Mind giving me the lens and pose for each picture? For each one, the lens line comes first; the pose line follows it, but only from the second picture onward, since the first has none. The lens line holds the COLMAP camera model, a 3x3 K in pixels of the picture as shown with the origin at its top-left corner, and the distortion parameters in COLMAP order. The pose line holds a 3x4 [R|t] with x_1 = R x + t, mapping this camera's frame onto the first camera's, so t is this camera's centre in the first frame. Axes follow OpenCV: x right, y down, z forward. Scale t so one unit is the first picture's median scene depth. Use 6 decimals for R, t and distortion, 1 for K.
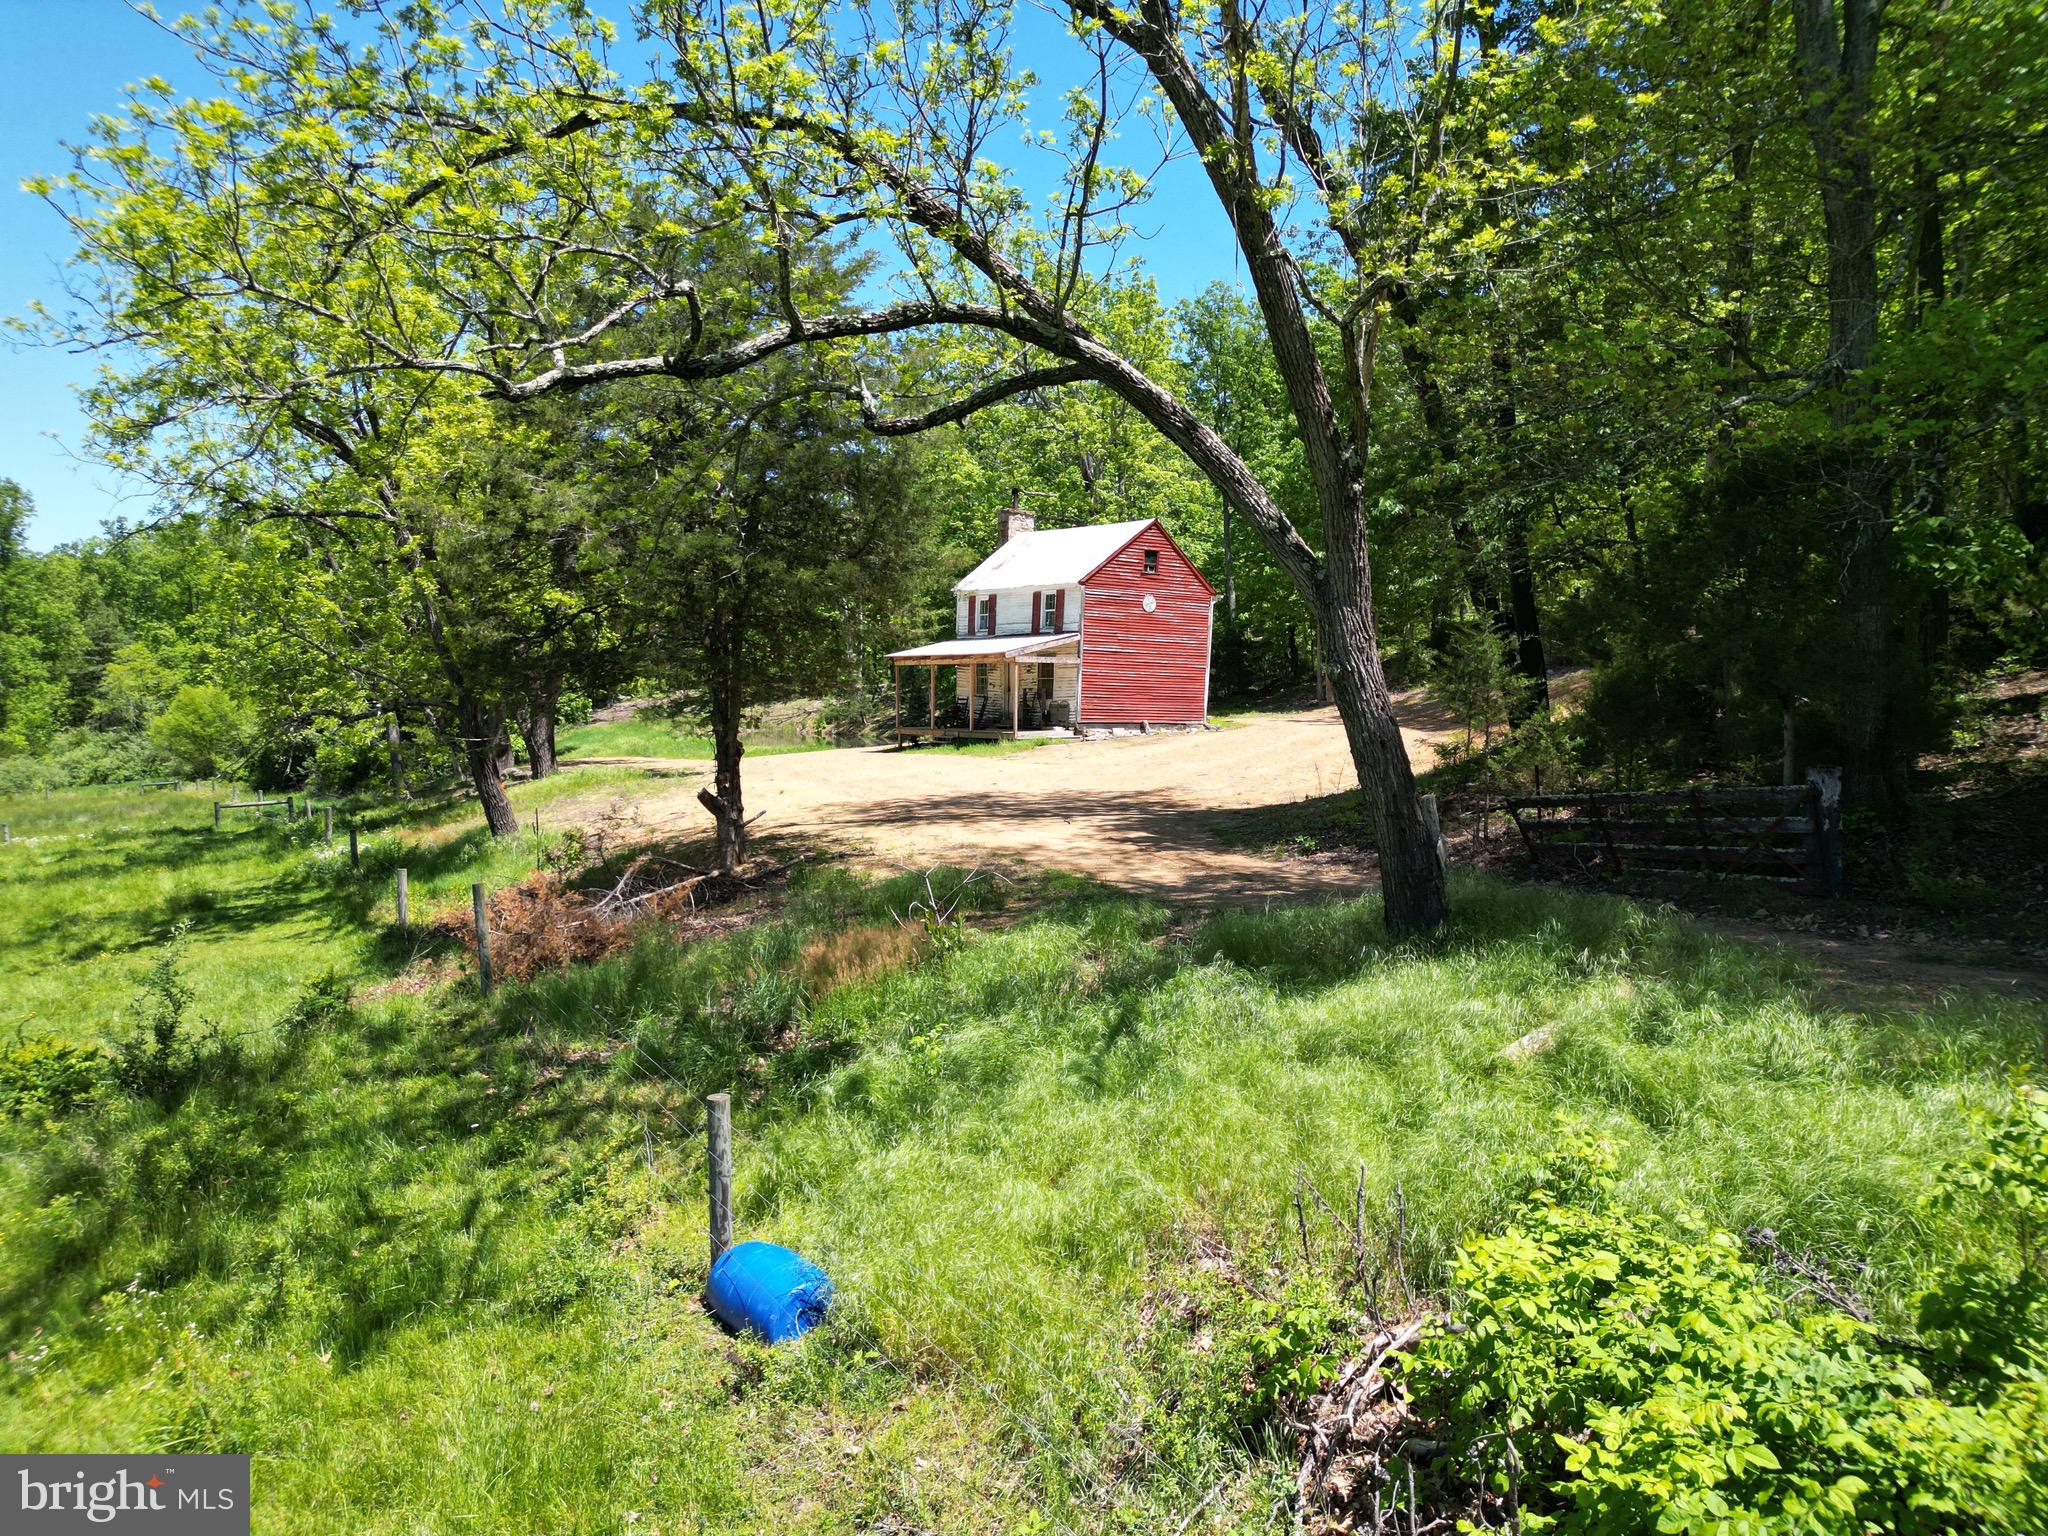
lens RADIAL K [[1449.2, 0, 1039.4], [0, 1449.2, 765.3], [0, 0, 1]] dist [0.108326, -0.097918]
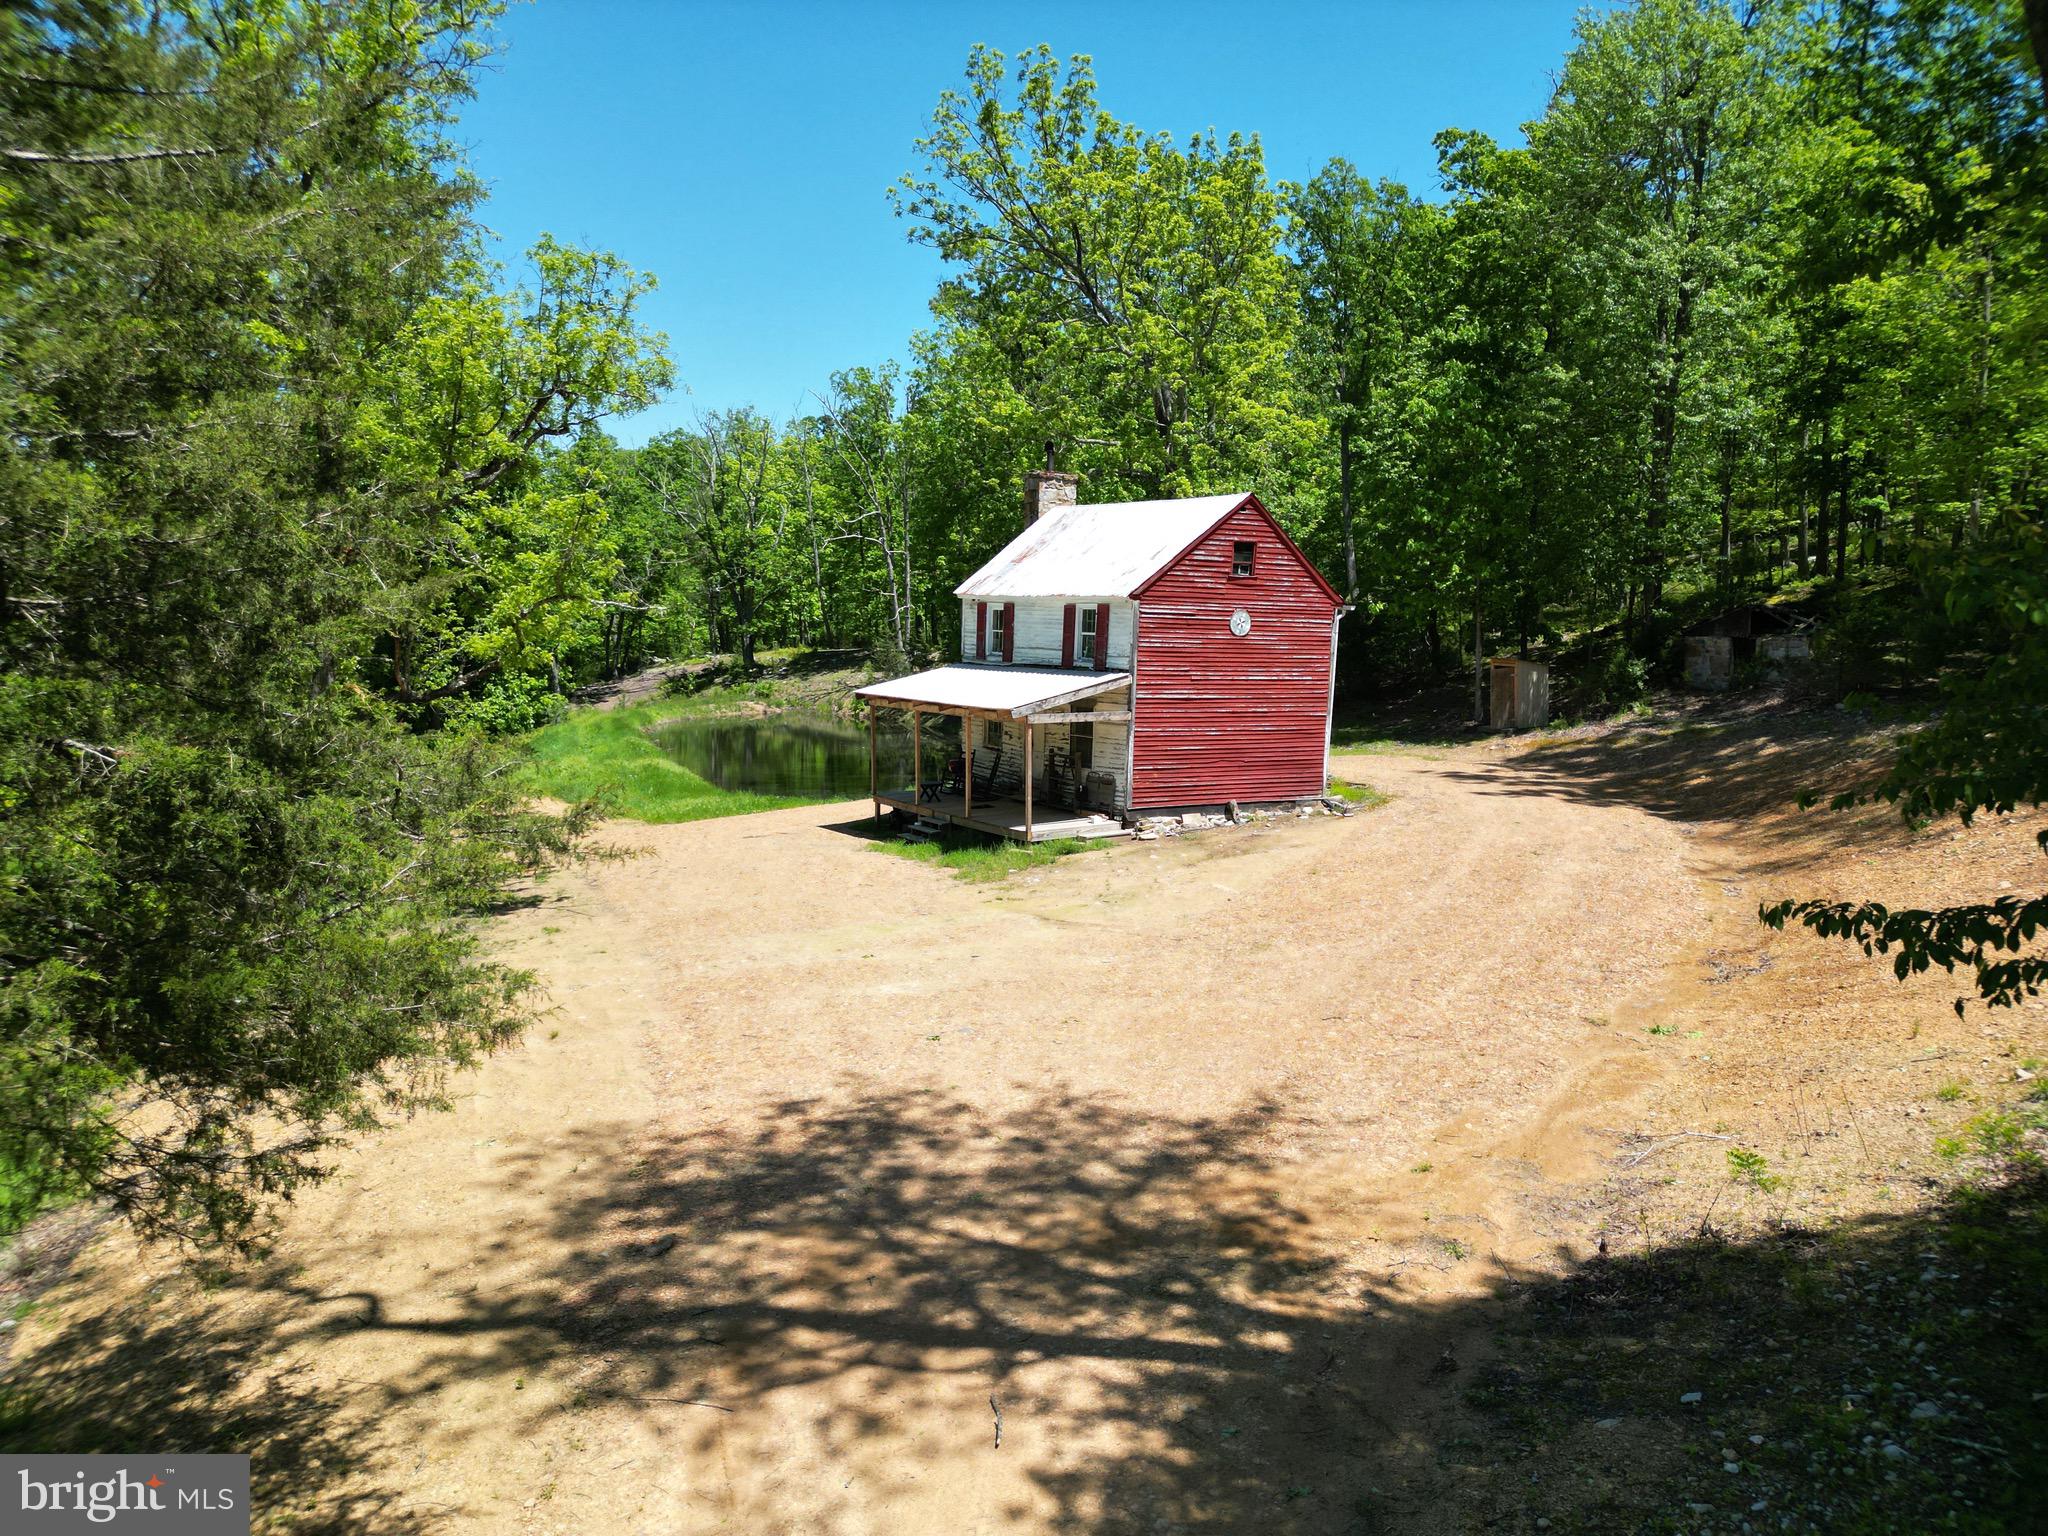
lens RADIAL K [[1431.8, 0, 1019.9], [0, 1431.8, 766.9], [0, 0, 1]] dist [0.100764, -0.000125]
pose [[0.996666, 0.007442, -0.081252, 0.027929], [-0.003044, 0.998530, 0.054116, -0.076832], [0.081535, -0.053689, 0.995223, 0.325429]]
